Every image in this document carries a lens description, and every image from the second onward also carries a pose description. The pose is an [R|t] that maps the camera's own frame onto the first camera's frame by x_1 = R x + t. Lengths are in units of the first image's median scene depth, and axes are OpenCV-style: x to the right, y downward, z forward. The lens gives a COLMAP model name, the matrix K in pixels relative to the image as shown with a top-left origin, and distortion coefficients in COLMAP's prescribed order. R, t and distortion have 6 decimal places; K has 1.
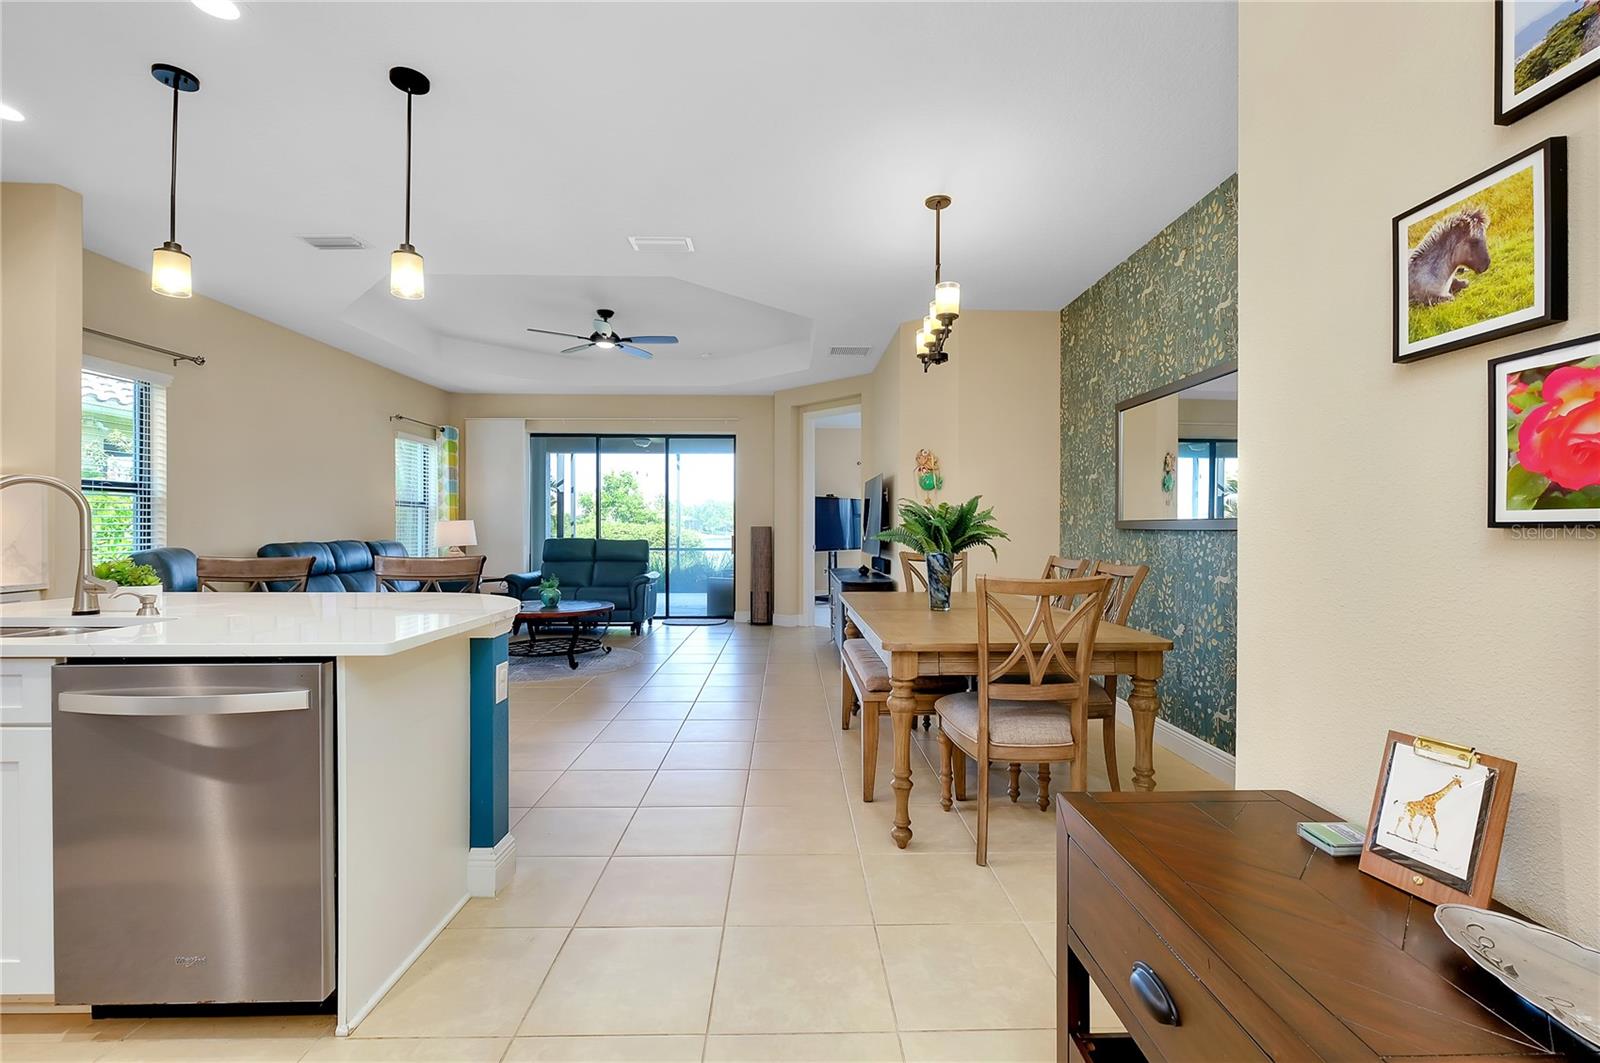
lens RADIAL K [[706.2, 0, 791.7], [0, 706.2, 532.1], [0, 0, 1]] dist [-0.000166, -0.000131]
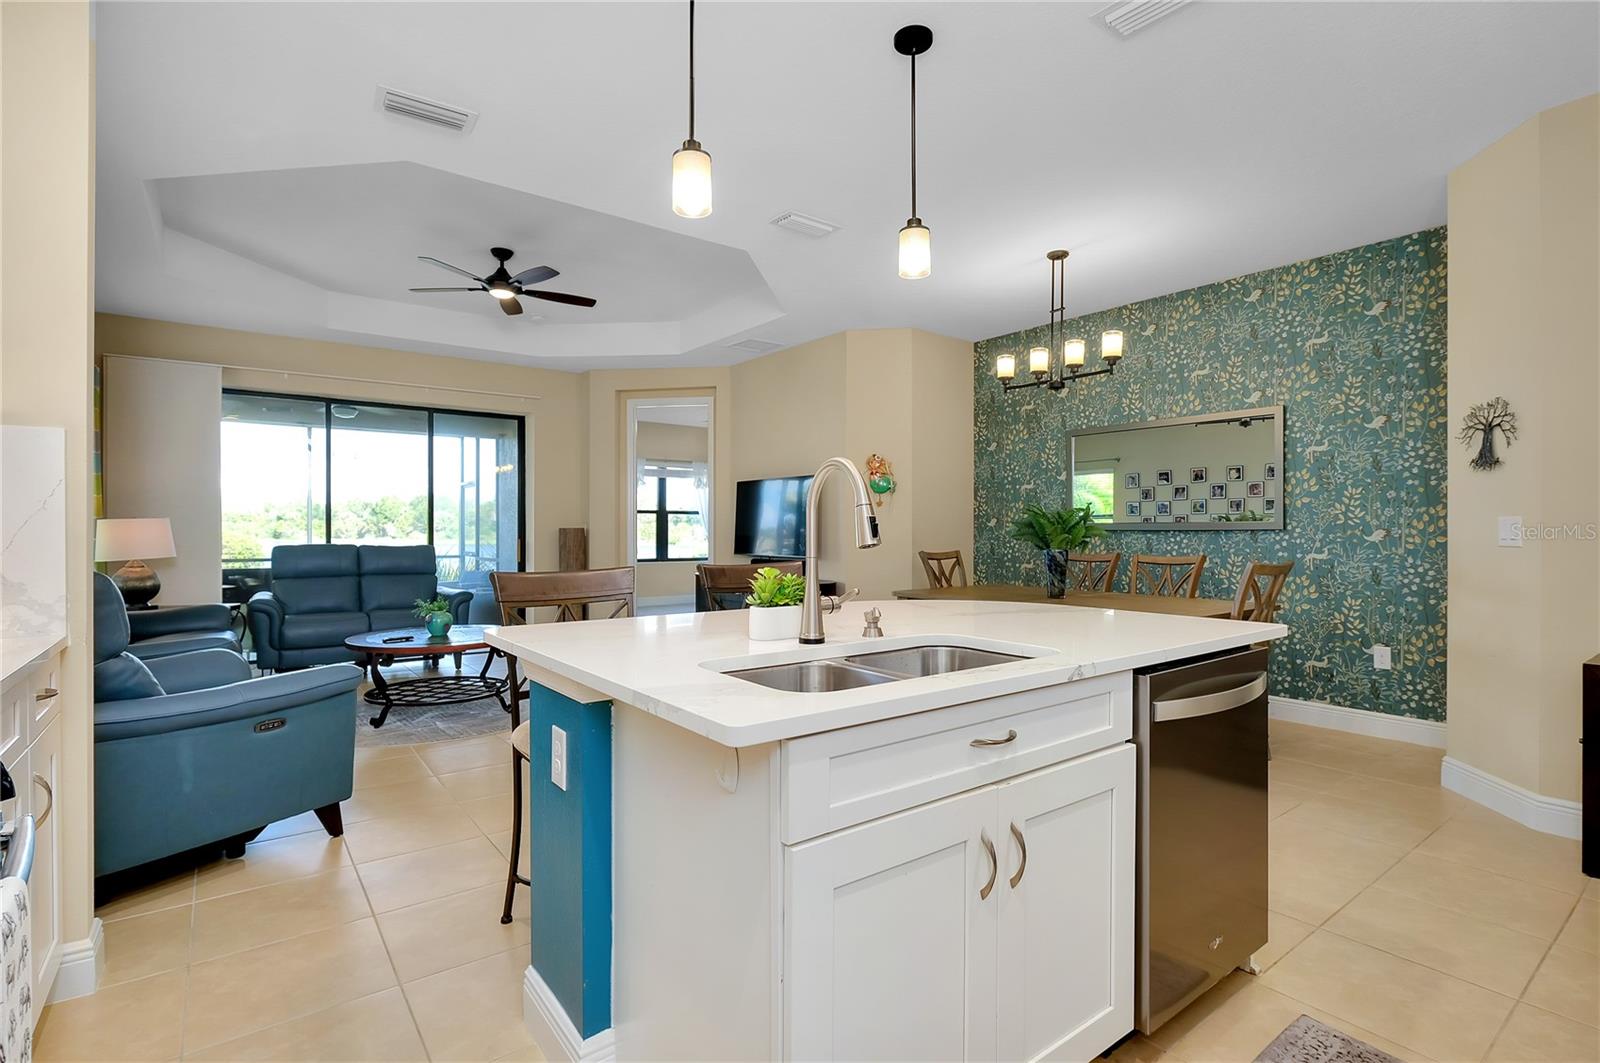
lens RADIAL K [[782.0, 0, 802.5], [0, 782.0, 528.9], [0, 0, 1]] dist [-0.003727, -0.000417]
pose [[0.802809, -0.000830, 0.596236, -0.419120], [0.004973, 0.999974, -0.005304, -0.000512], [-0.596216, 0.007223, 0.802792, 0.092625]]
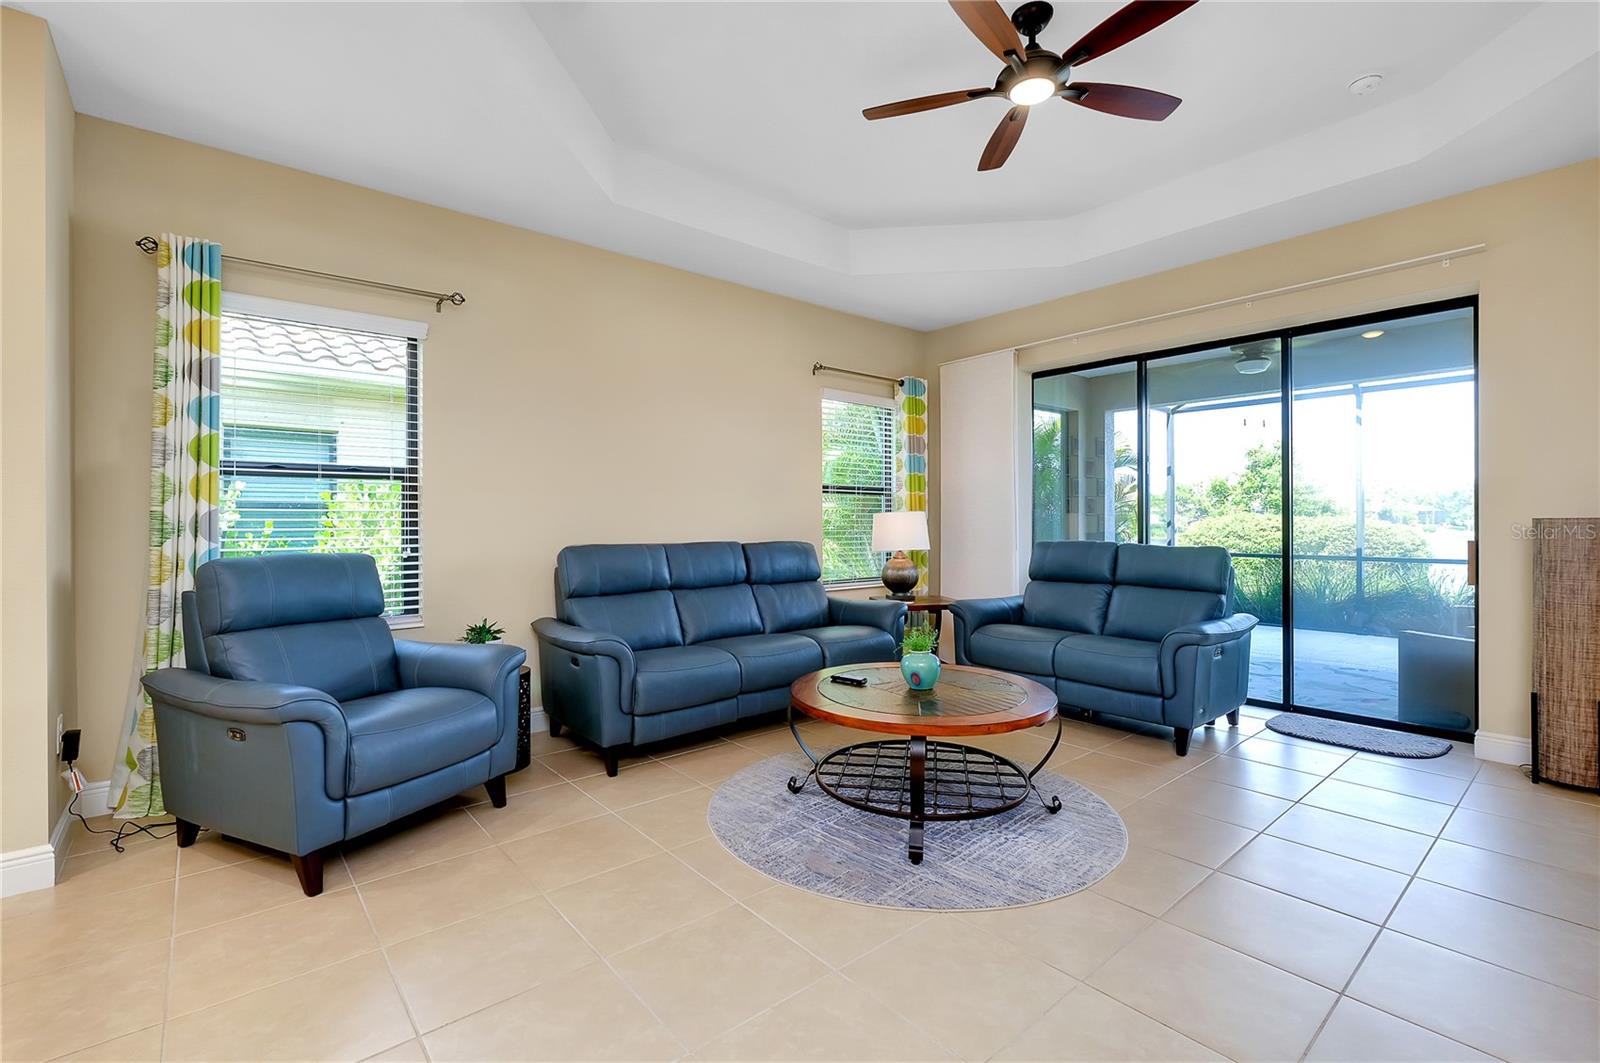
lens RADIAL K [[699.8, 0, 809.4], [0, 699.8, 525.8], [0, 0, 1]] dist [-0.002629, -0.000347]
pose [[0.643871, 0.001172, -0.765133, -0.024125], [-0.002050, 0.999998, -0.000193, -0.003473], [0.765131, 0.001692, 0.643872, 0.514268]]
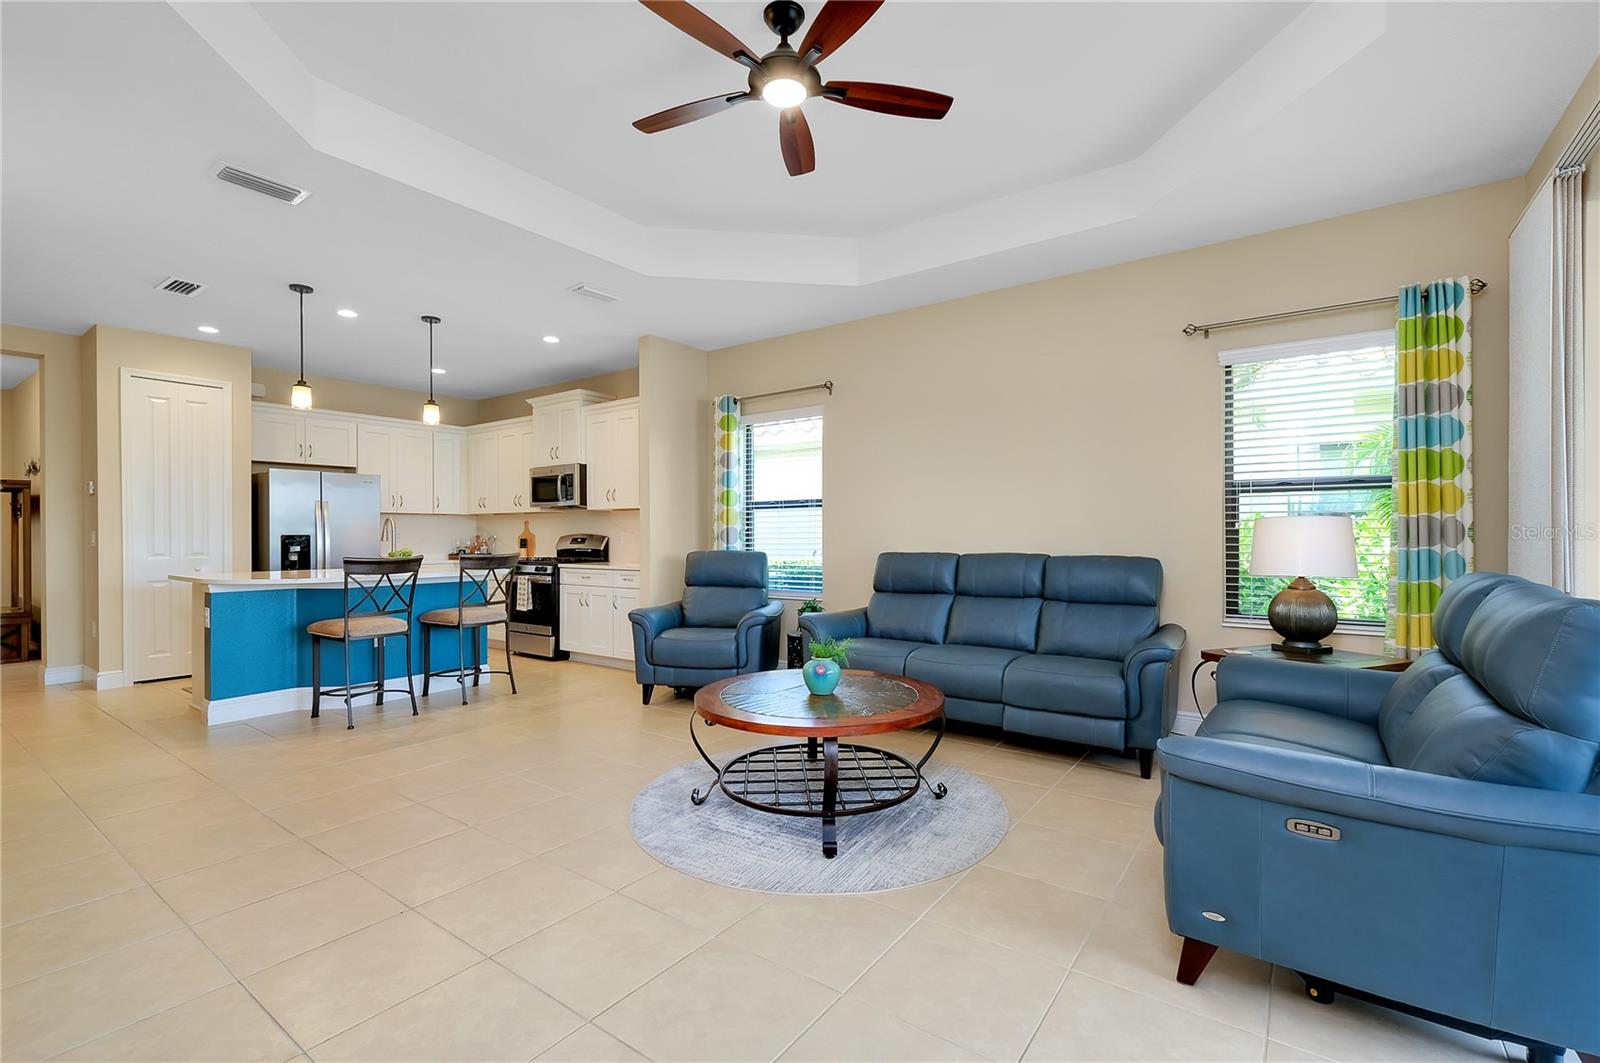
lens RADIAL K [[712.8, 0, 808.3], [0, 712.8, 543.7], [0, 0, 1]] dist [-0.002001, -0.000258]
pose [[-0.593366, 0.009656, -0.804875, 0.054254], [-0.003341, 0.999890, 0.014459, -0.005726], [0.804926, 0.011268, -0.593268, 1.044400]]
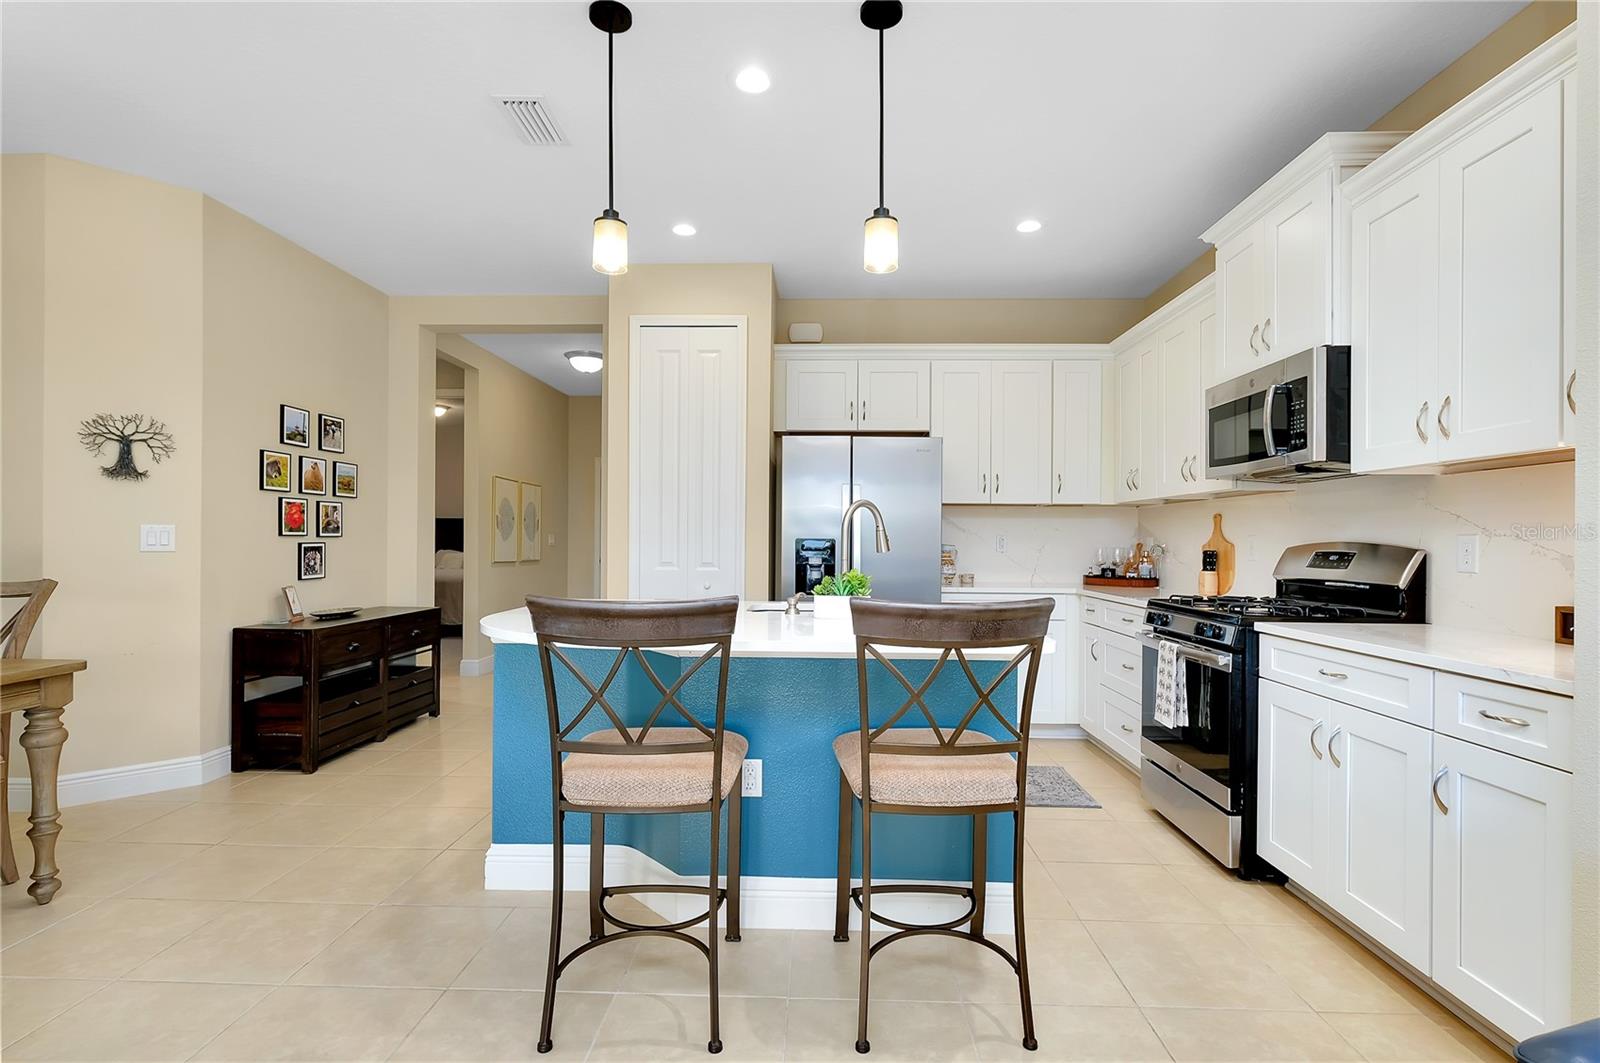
lens RADIAL K [[776.3, 0, 796.7], [0, 776.3, 541.8], [0, 0, 1]] dist [0.001399, 0.000485]
pose [[-0.999128, -0.009370, 0.040680, -0.268648], [-0.009056, 0.999928, 0.007897, -0.004582], [-0.040751, 0.007521, -0.999141, 0.646467]]
